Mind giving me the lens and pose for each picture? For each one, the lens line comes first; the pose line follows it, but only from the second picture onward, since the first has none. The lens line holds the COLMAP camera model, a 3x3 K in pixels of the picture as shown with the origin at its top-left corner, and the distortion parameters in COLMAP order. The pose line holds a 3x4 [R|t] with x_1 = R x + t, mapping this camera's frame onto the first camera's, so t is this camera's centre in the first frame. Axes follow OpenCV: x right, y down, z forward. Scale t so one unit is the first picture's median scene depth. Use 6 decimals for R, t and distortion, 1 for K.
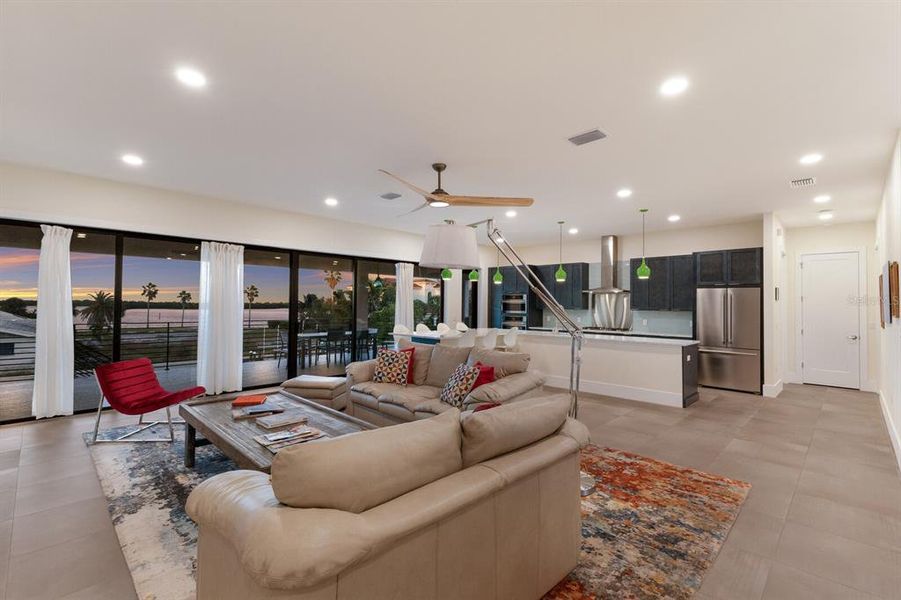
lens RADIAL K [[406.3, 0, 446.4], [0, 406.3, 299.1], [0, 0, 1]] dist [0.002030, 0.002905]
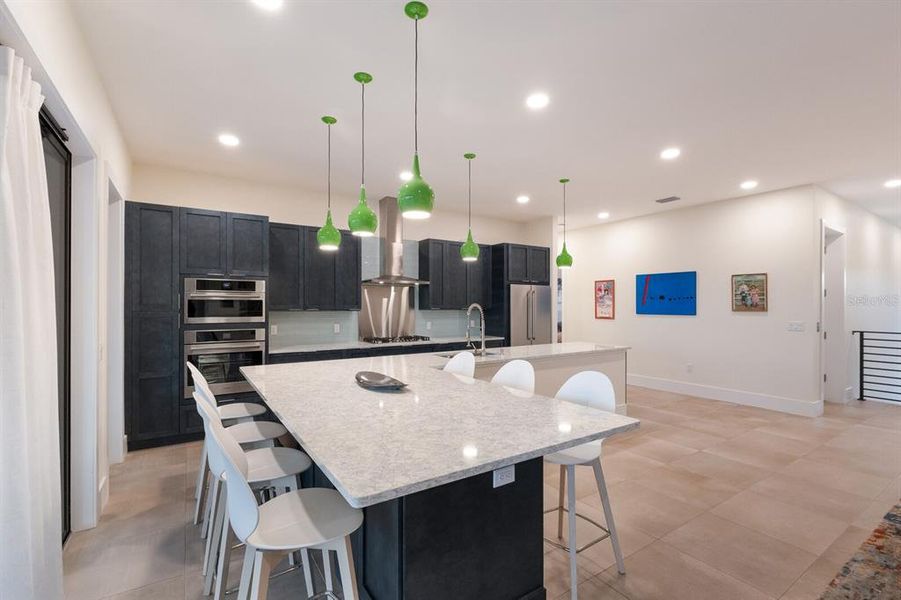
lens RADIAL K [[406.3, 0, 446.9], [0, 406.3, 303.2], [0, 0, 1]] dist [0.002030, 0.002905]
pose [[0.205583, -0.005981, 0.978621, -0.236321], [-0.016414, 0.999820, 0.009559, 0.007444], [-0.978502, -0.018028, 0.205447, 0.803187]]
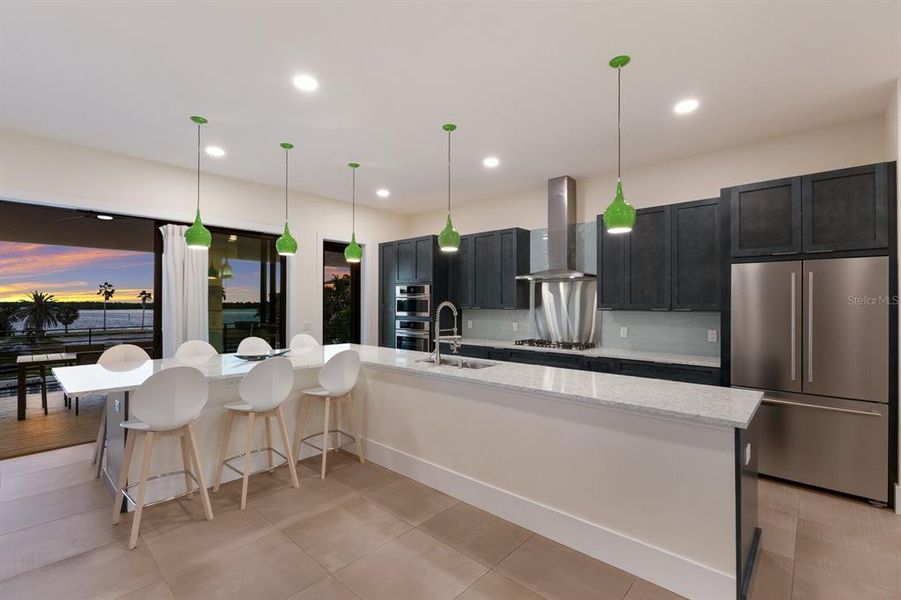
lens RADIAL K [[406.3, 0, 449.0], [0, 406.3, 300.4], [0, 0, 1]] dist [0.002030, 0.002905]
pose [[0.998982, -0.005952, 0.044727, 0.226520], [0.005660, 0.999962, 0.006665, 0.008814], [-0.044765, -0.006405, 0.998977, 0.458686]]
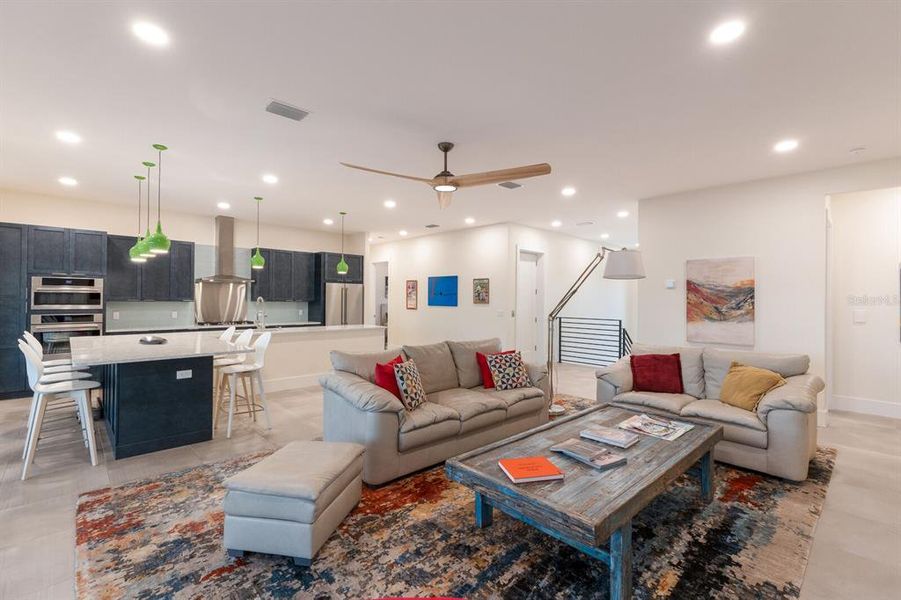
lens RADIAL K [[406.3, 0, 451.7], [0, 406.3, 295.6], [0, 0, 1]] dist [0.002030, 0.002905]
pose [[0.022849, -0.002647, 0.999735, -0.475692], [-0.026924, 0.999632, 0.003262, -0.001929], [-0.999376, -0.026992, 0.022769, 0.509889]]
